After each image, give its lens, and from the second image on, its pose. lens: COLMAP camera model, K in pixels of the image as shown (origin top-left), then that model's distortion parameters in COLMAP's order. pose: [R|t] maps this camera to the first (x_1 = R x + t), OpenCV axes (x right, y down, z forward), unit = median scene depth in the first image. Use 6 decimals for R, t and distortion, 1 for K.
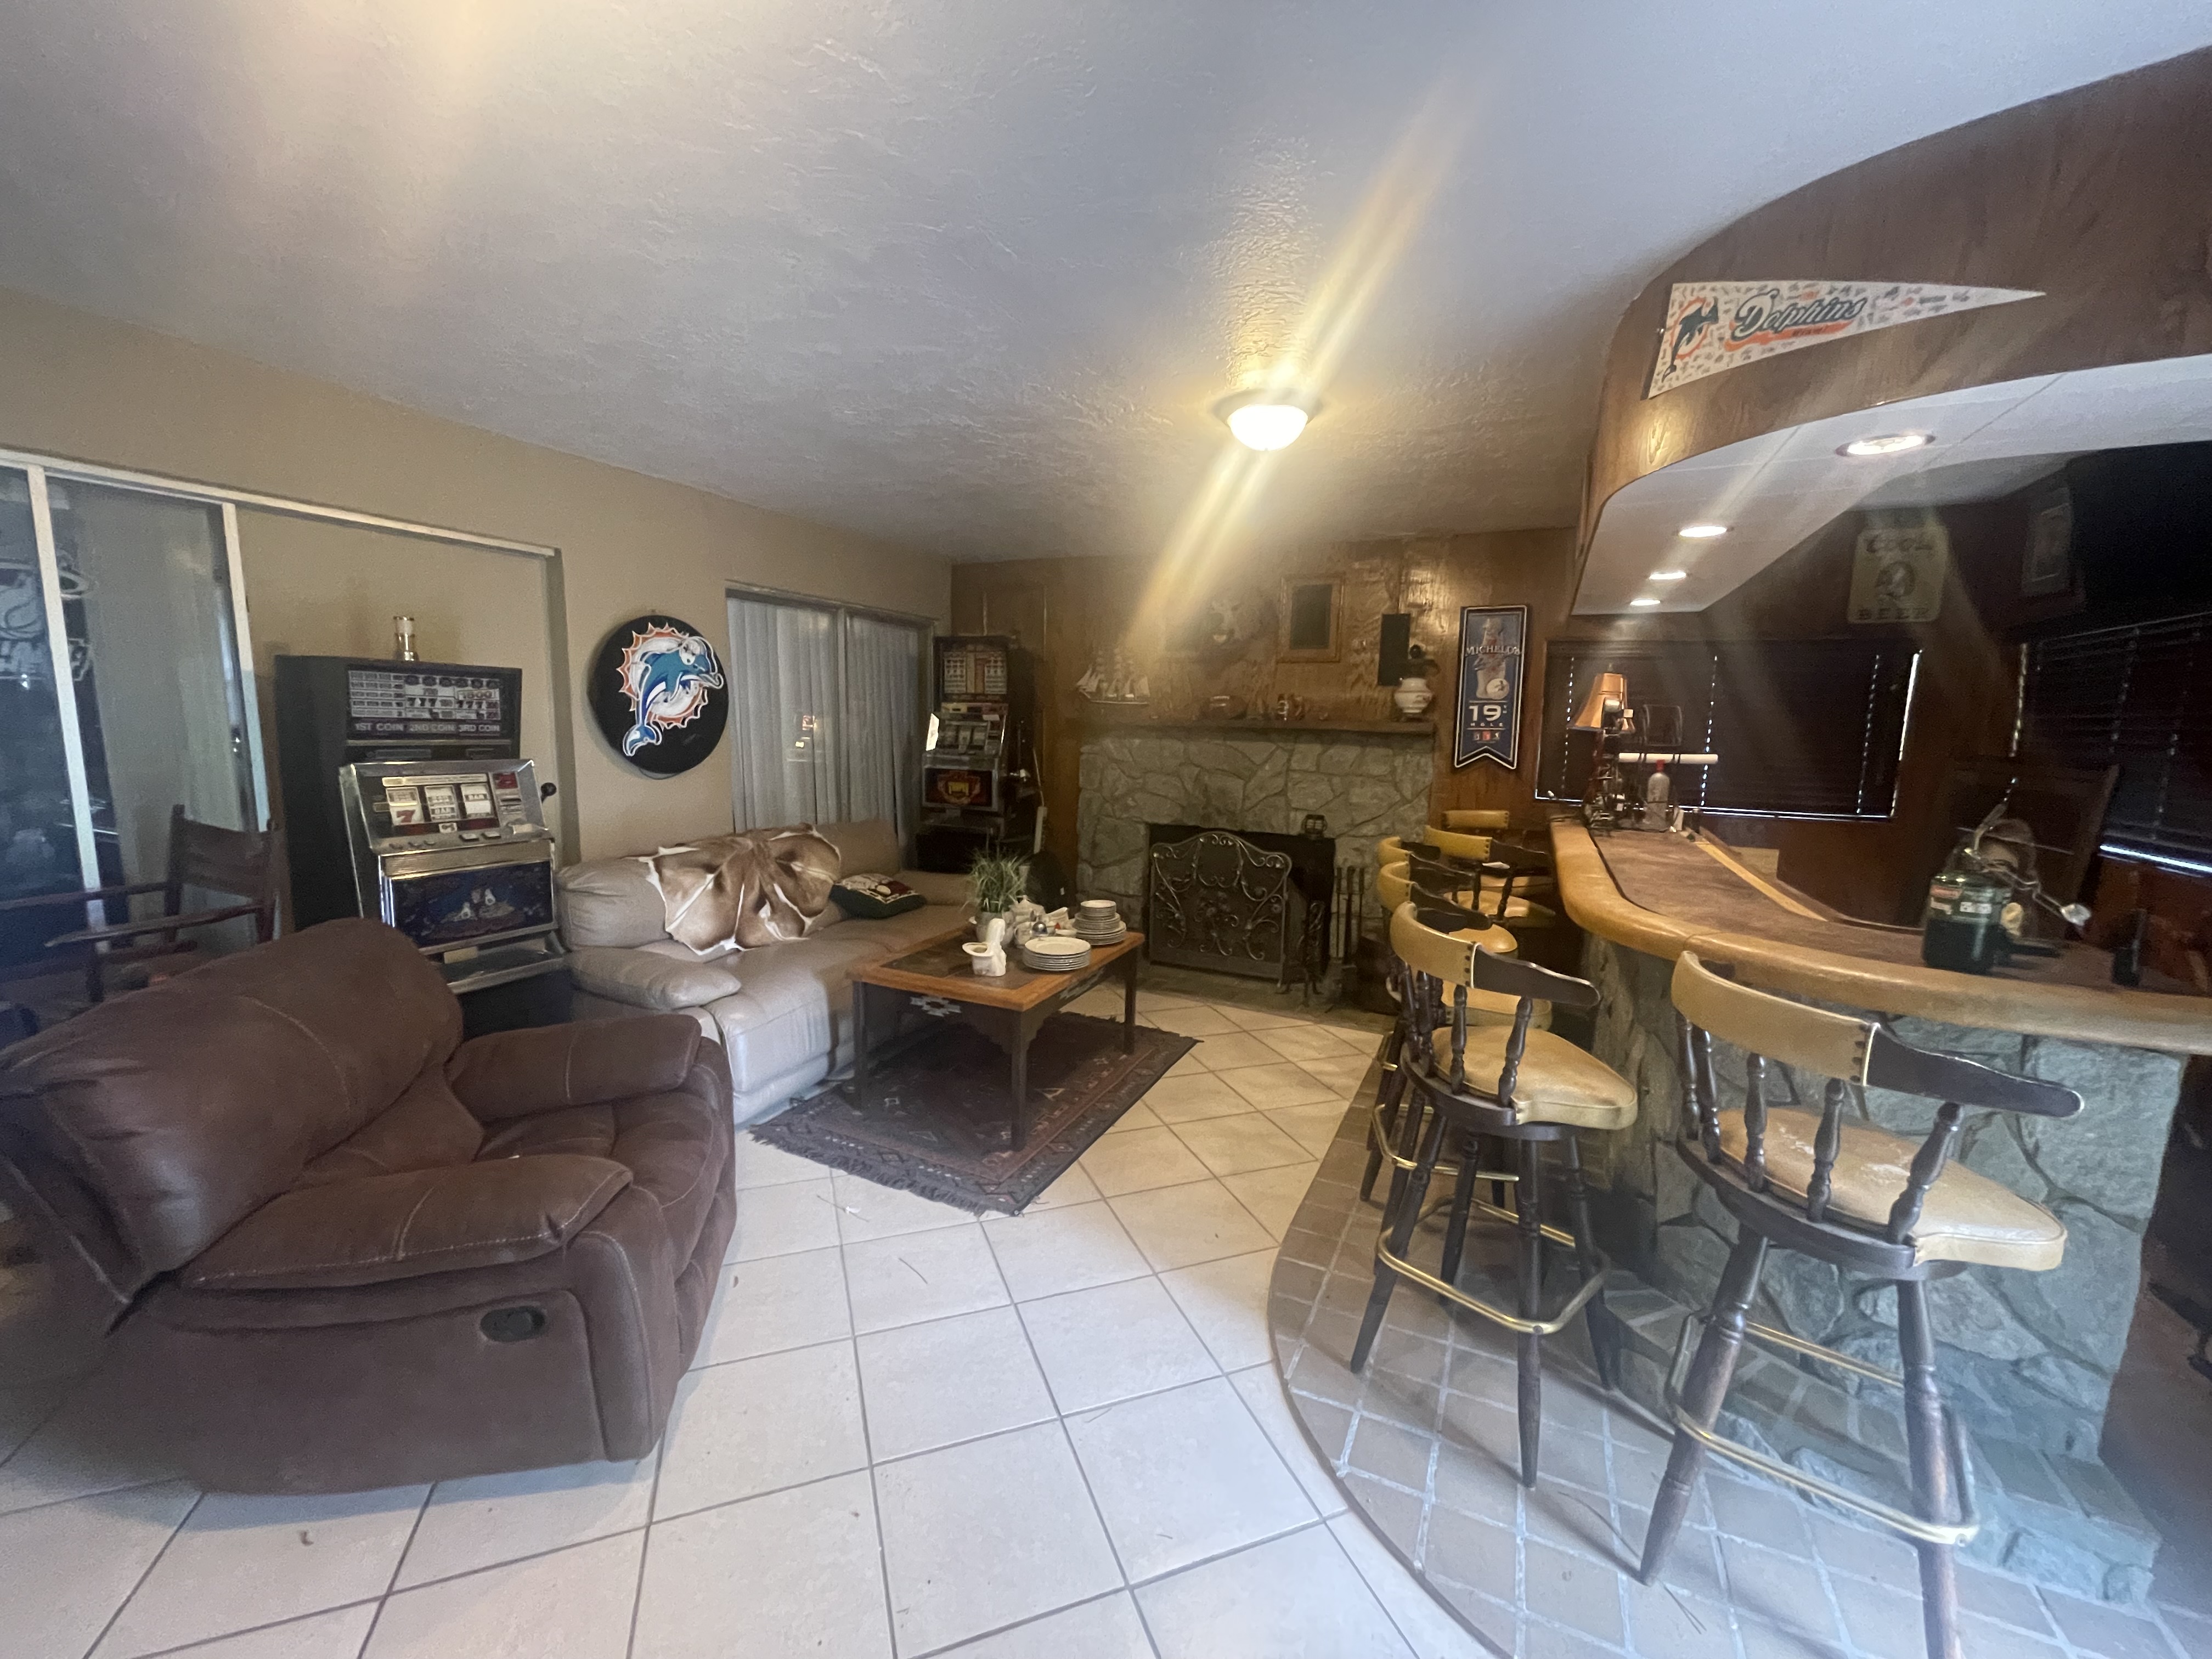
lens RADIAL K [[892.6, 0, 1120.0], [0, 892.6, 832.2], [0, 0, 1]] dist [0.004336, 0.001280]
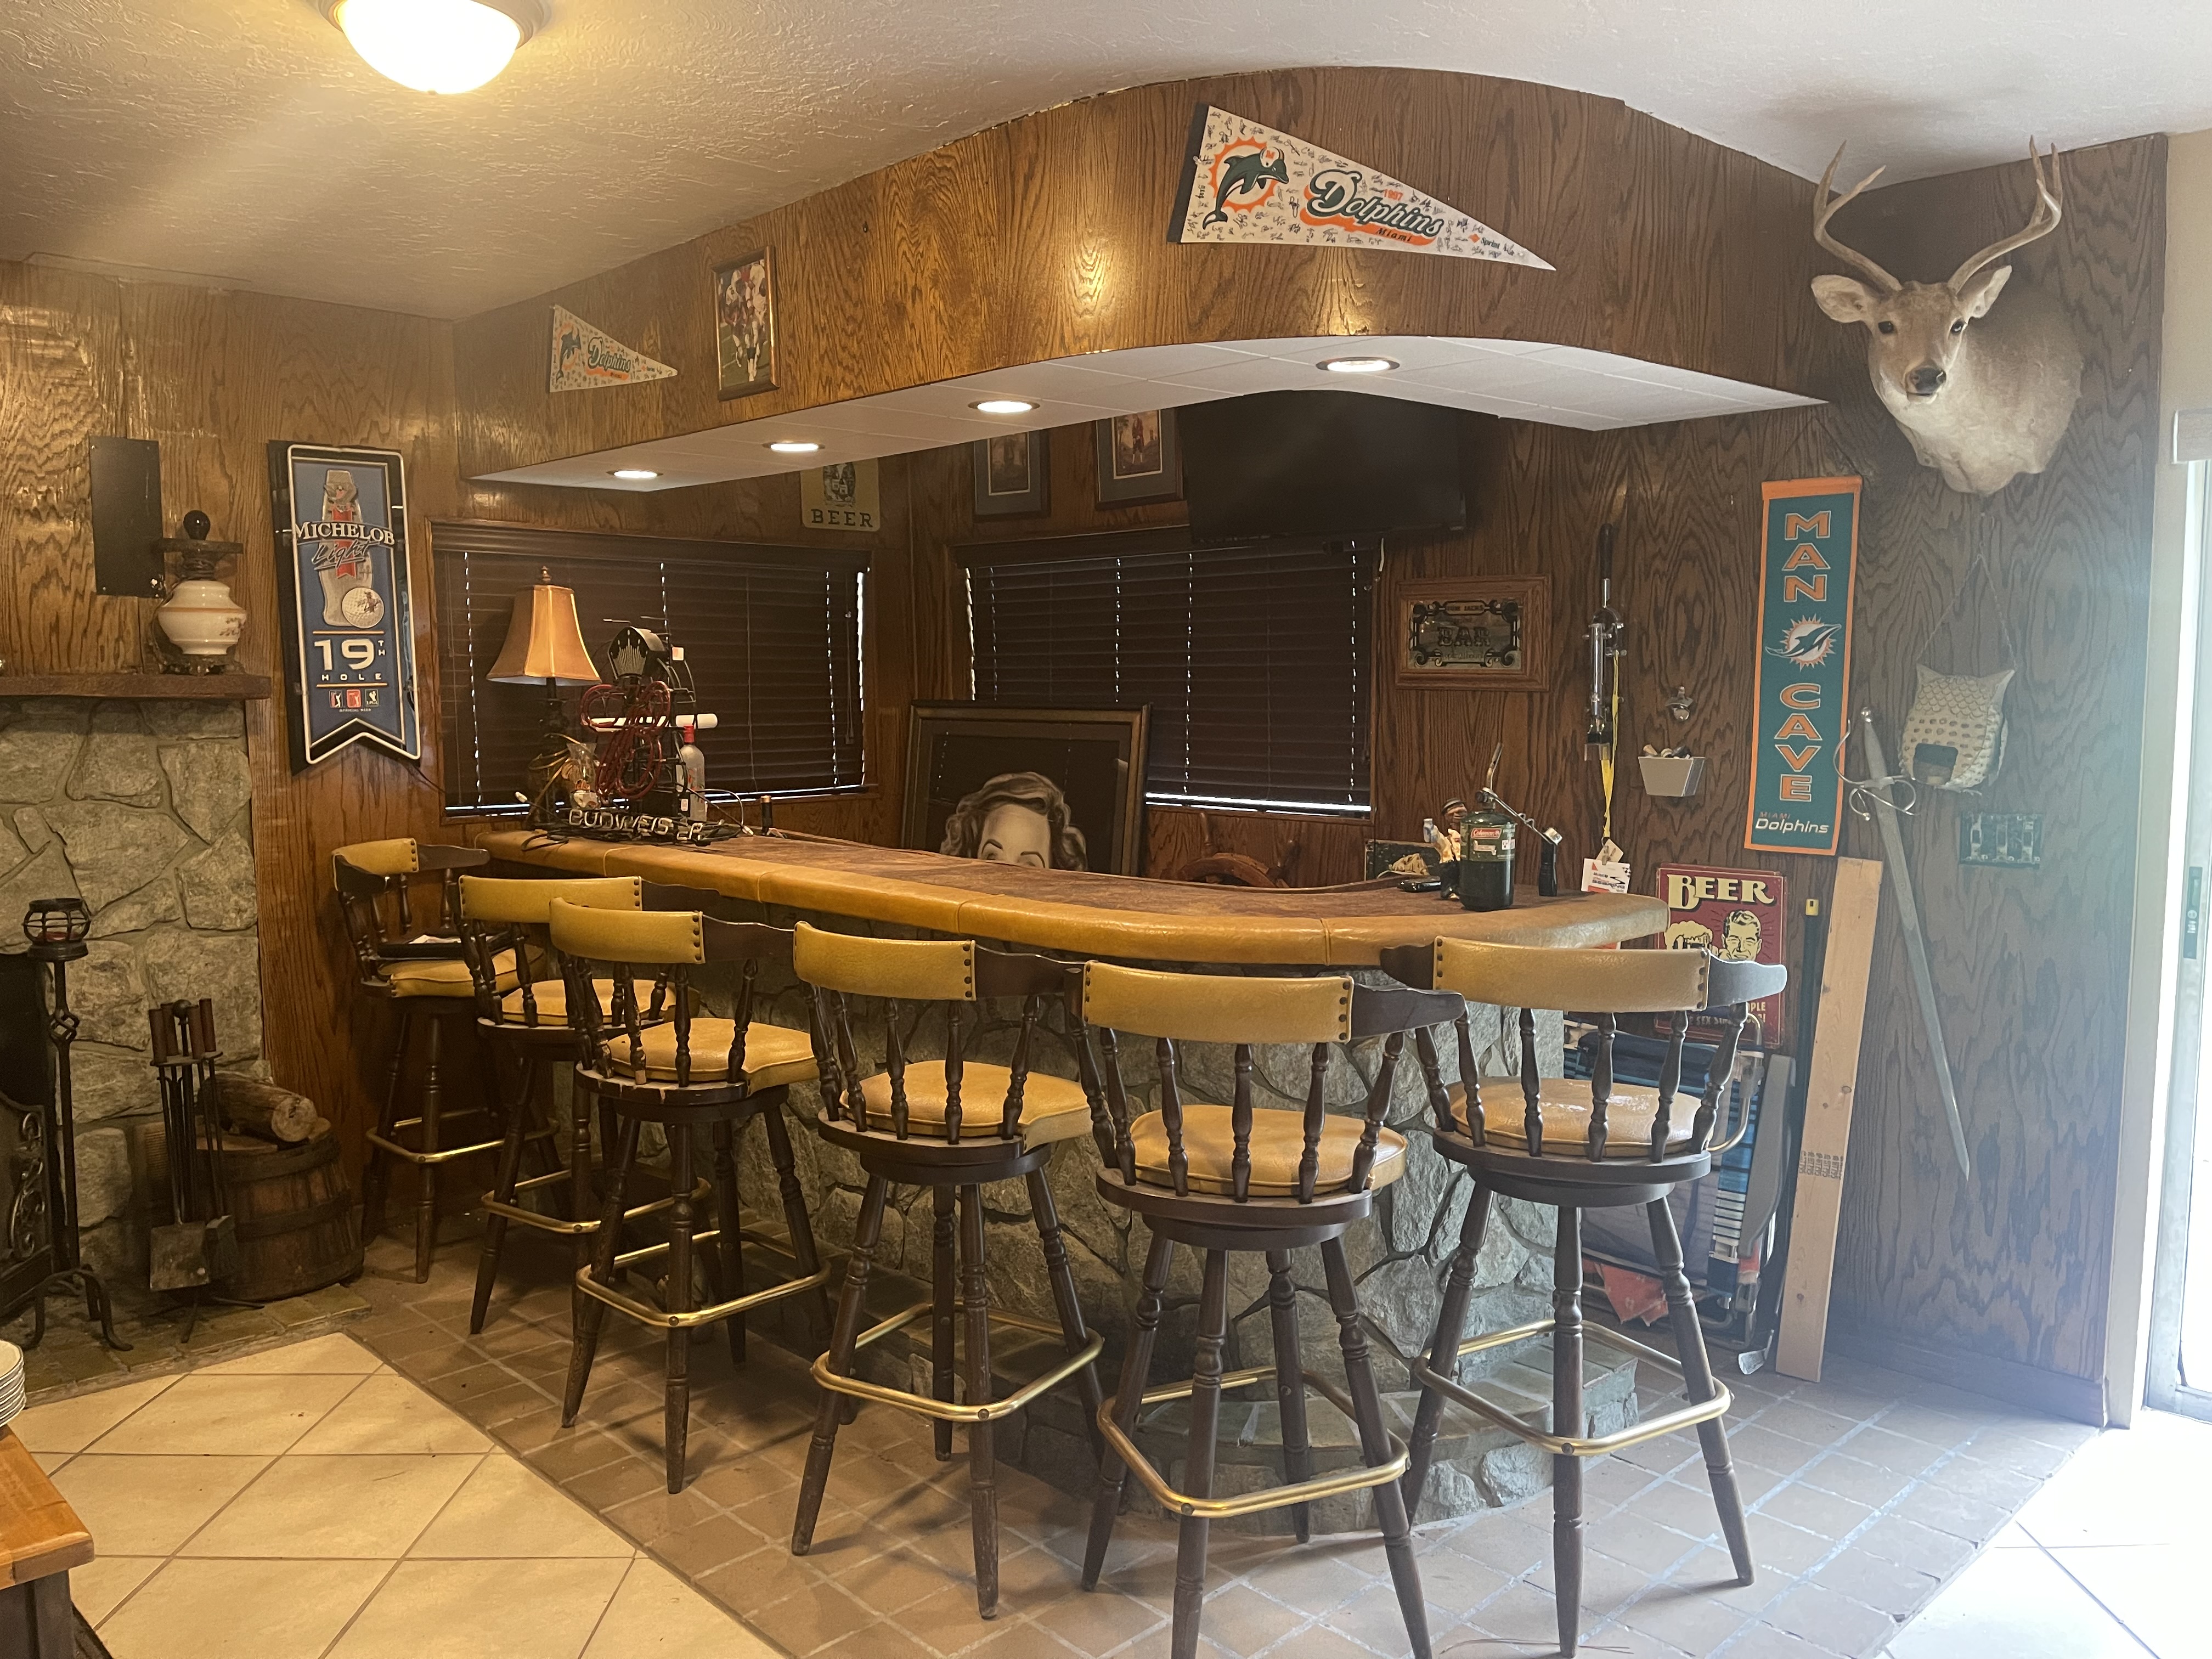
lens RADIAL K [[1672.7, 0, 1102.5], [0, 1672.7, 824.8], [0, 0, 1]] dist [0.036259, 0.011140]
pose [[0.362093, -0.109352, 0.925706, -0.305167], [0.130840, 0.989226, 0.065677, -0.038608], [-0.922914, 0.097338, 0.372499, 0.221341]]
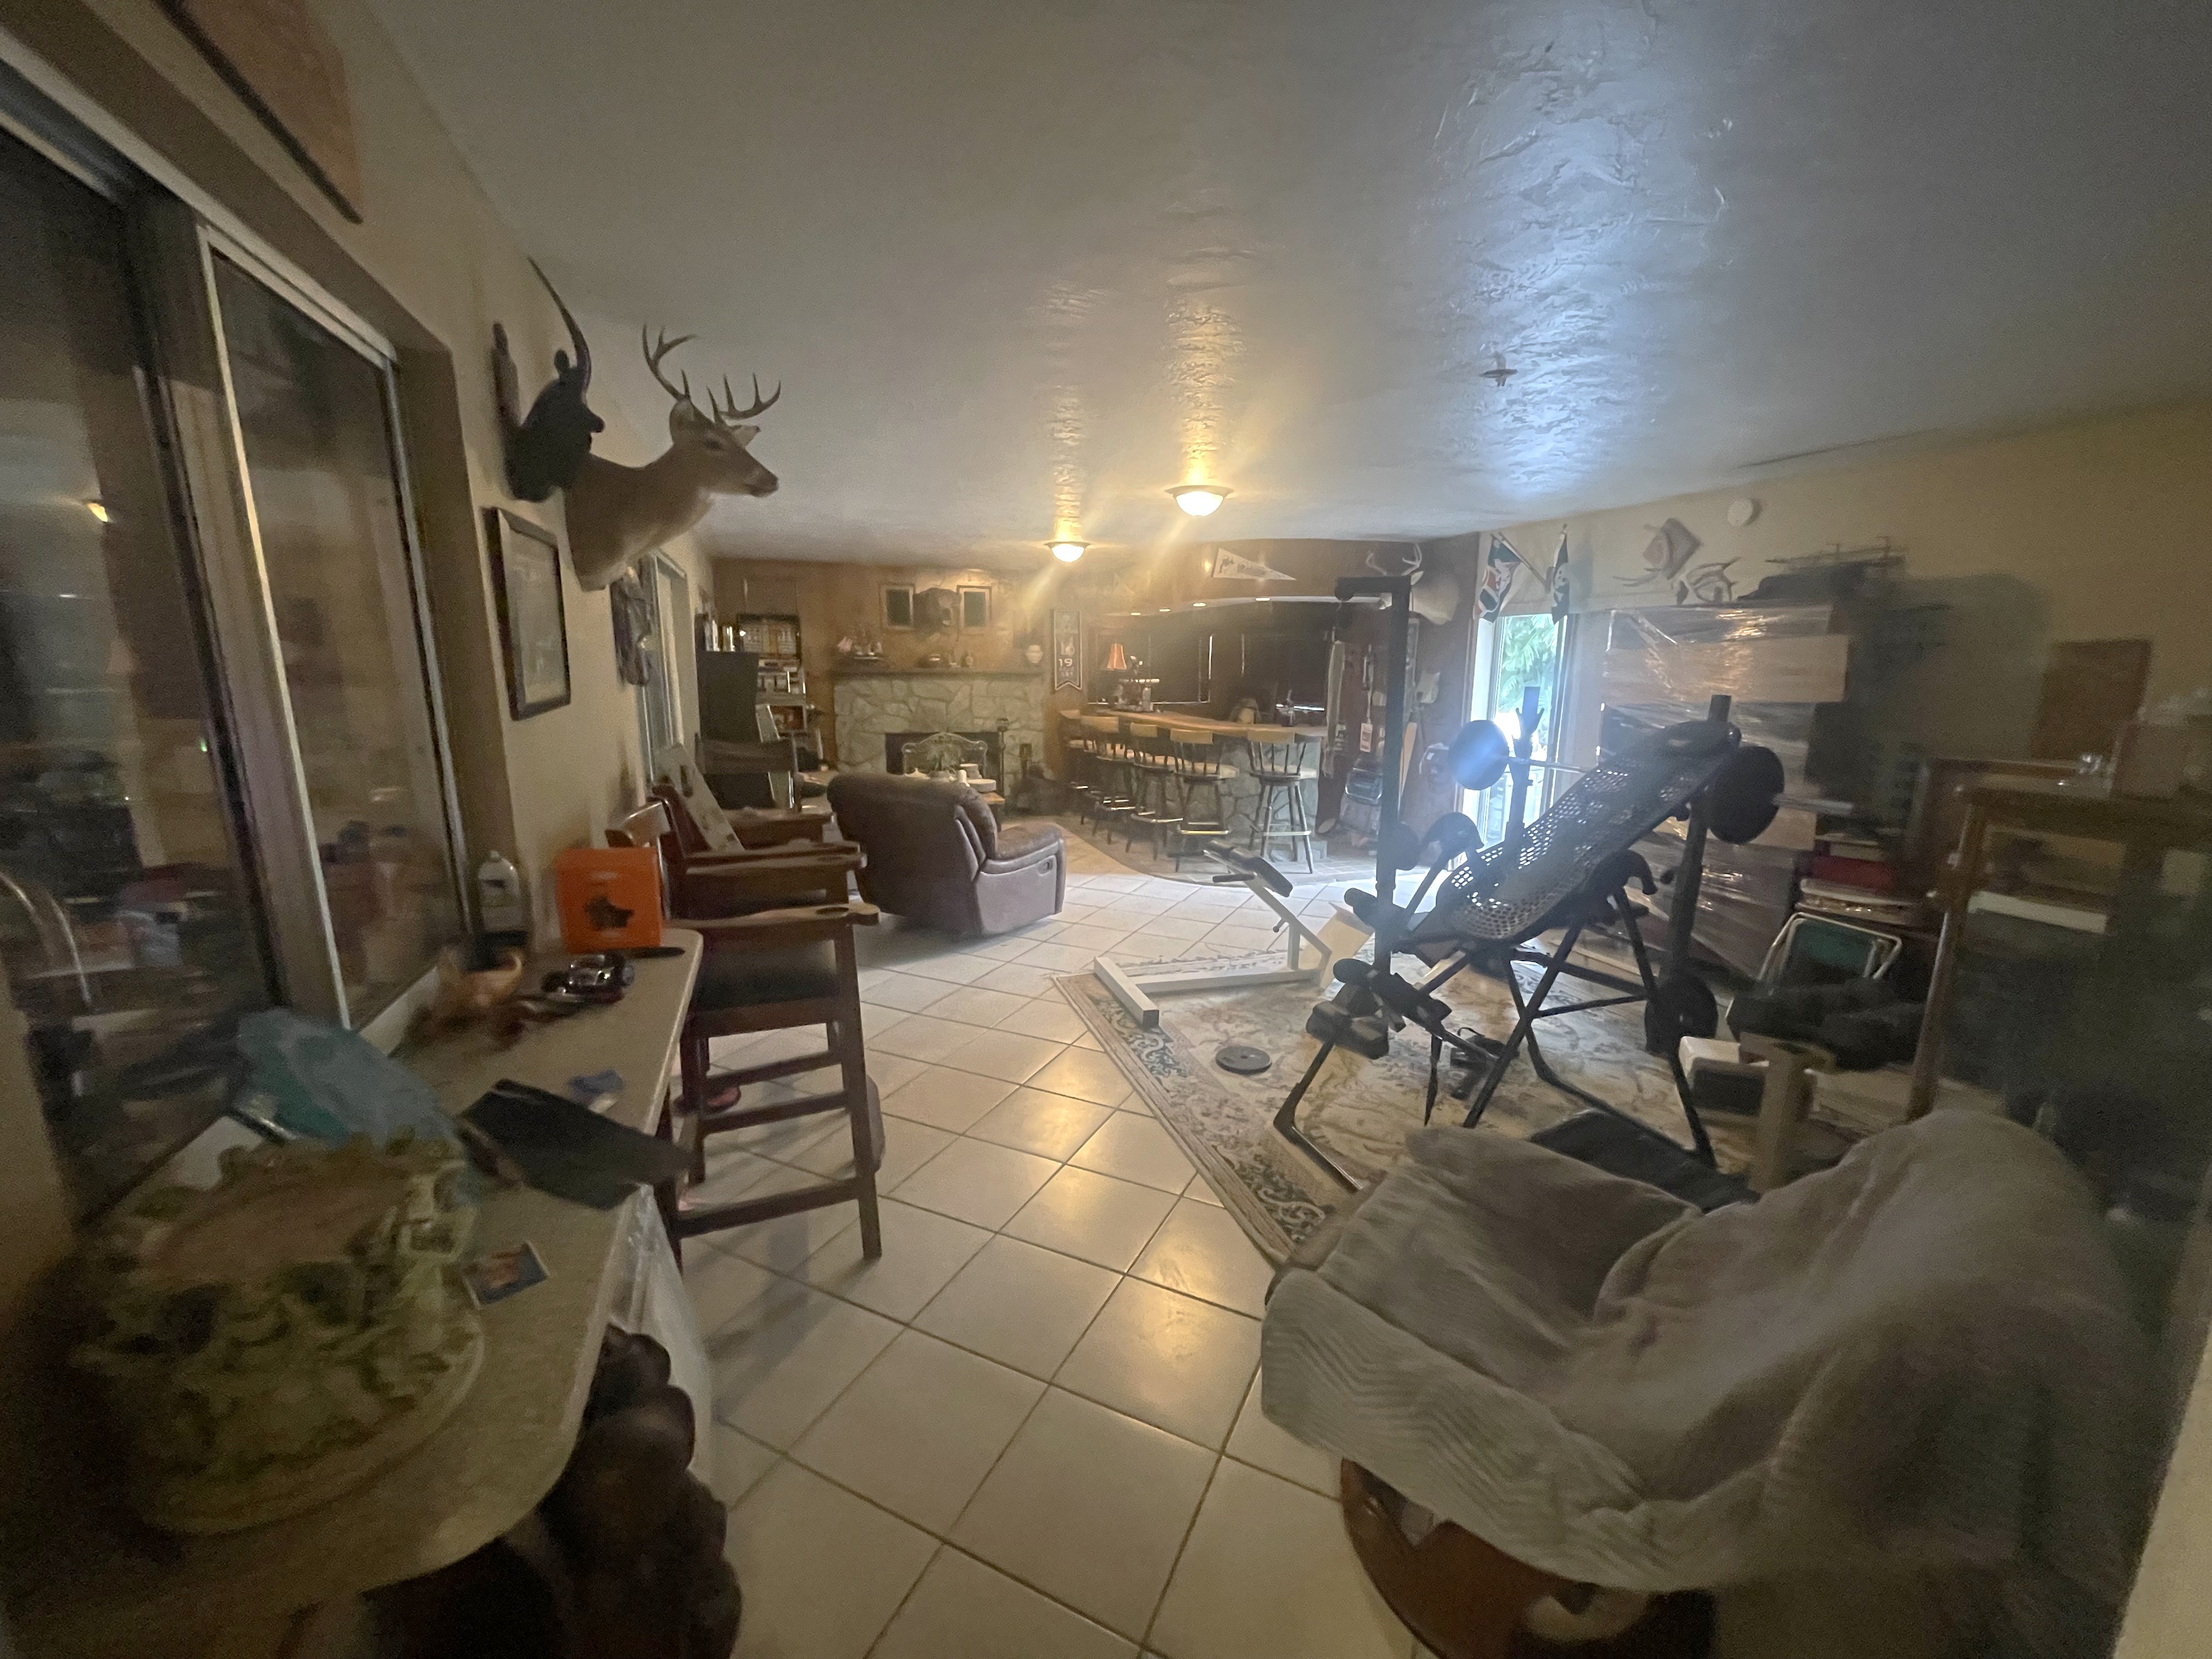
lens RADIAL K [[892.6, 0, 1123.1], [0, 892.6, 826.6], [0, 0, 1]] dist [0.004336, 0.001280]
pose [[0.711625, -0.147336, 0.686937, -0.840640], [0.099590, 0.989044, 0.108963, 0.024788], [-0.695465, -0.009129, 0.718502, -0.485787]]
